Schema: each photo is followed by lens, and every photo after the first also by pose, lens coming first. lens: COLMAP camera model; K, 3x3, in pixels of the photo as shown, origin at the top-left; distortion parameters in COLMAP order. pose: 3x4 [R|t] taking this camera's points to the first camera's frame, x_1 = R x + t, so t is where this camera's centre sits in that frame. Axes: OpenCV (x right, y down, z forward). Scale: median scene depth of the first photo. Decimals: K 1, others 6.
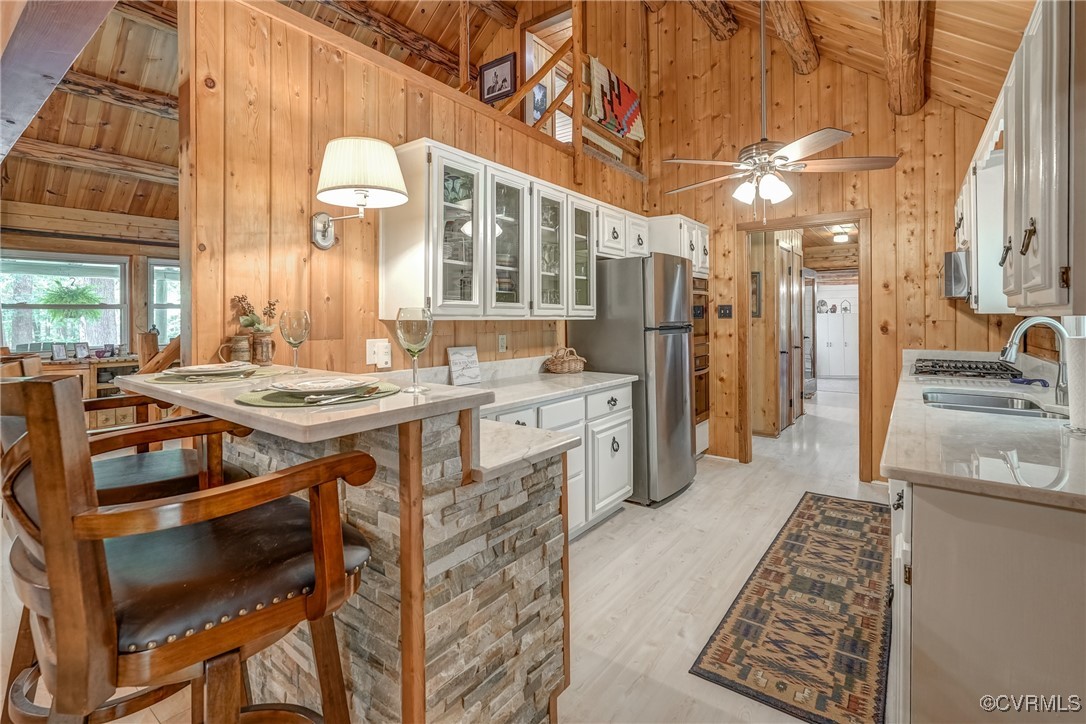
lens RADIAL K [[481.7, 0, 542.2], [0, 481.7, 322.0], [0, 0, 1]] dist [-0.009705, 0.002152]
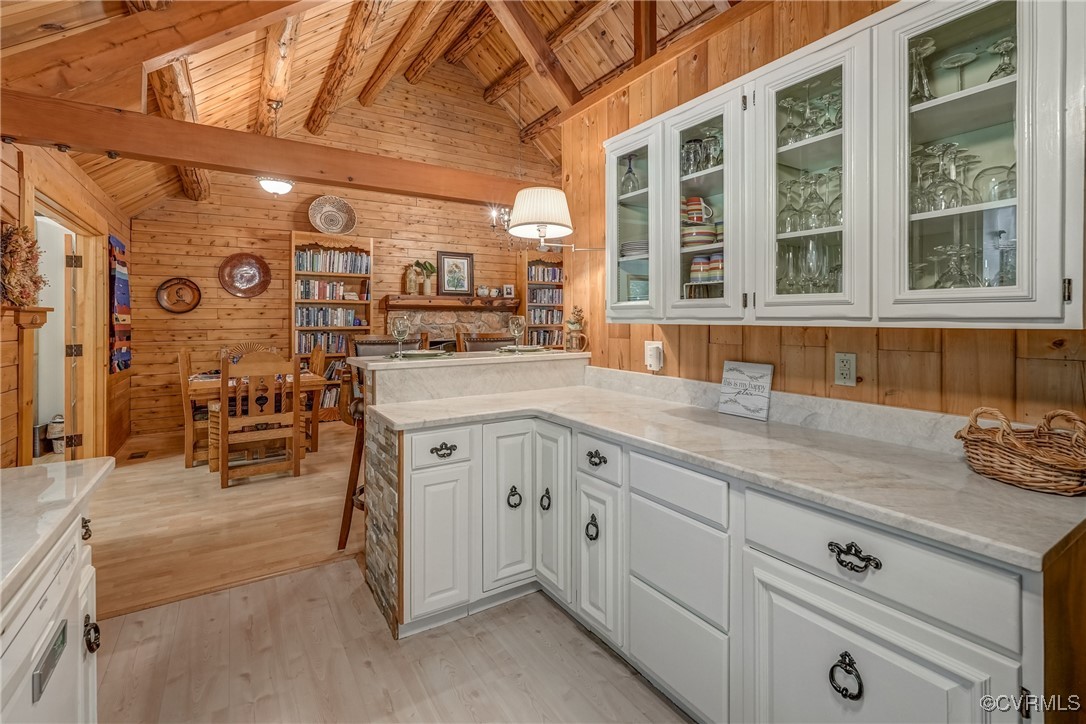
lens RADIAL K [[481.7, 0, 531.4], [0, 481.7, 316.4], [0, 0, 1]] dist [-0.009705, 0.002152]
pose [[-0.339622, -0.000759, -0.940562, 0.691464], [-0.000982, 0.999999, -0.000452, -0.016736], [0.940561, 0.000770, -0.339623, 1.099186]]
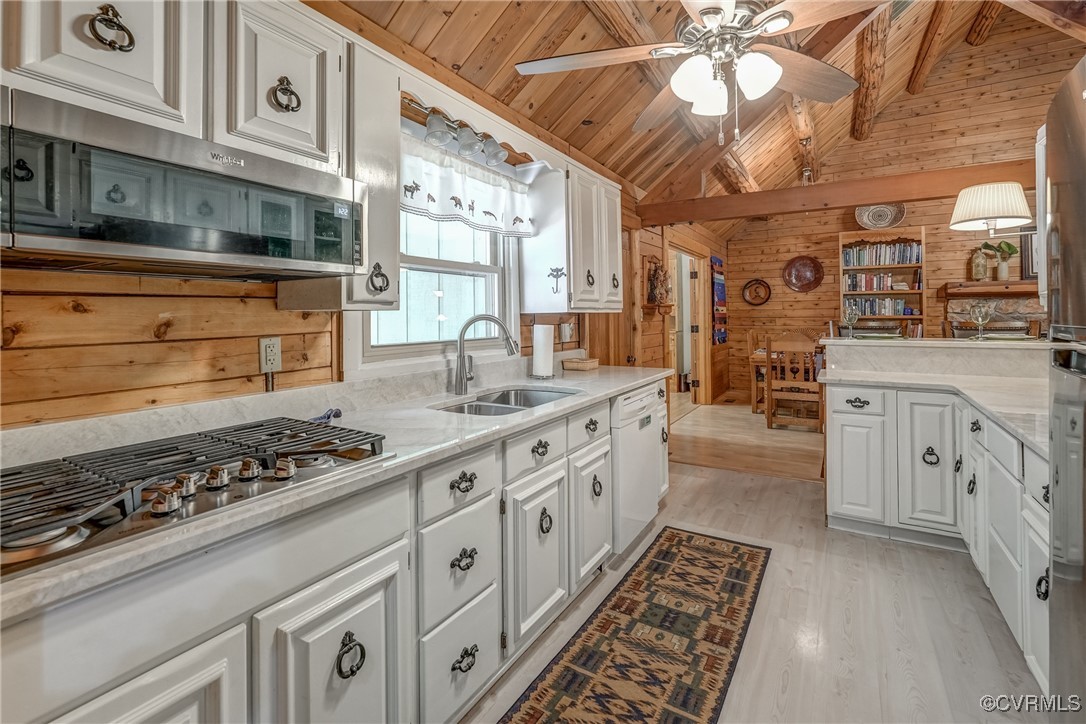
lens RADIAL K [[481.7, 0, 539.7], [0, 481.7, 293.8], [0, 0, 1]] dist [-0.009705, 0.002152]
pose [[-0.995350, 0.006810, -0.096085, 0.822452], [0.010040, 0.999399, -0.033176, -0.016947], [0.095801, -0.033987, -0.994820, 1.728057]]
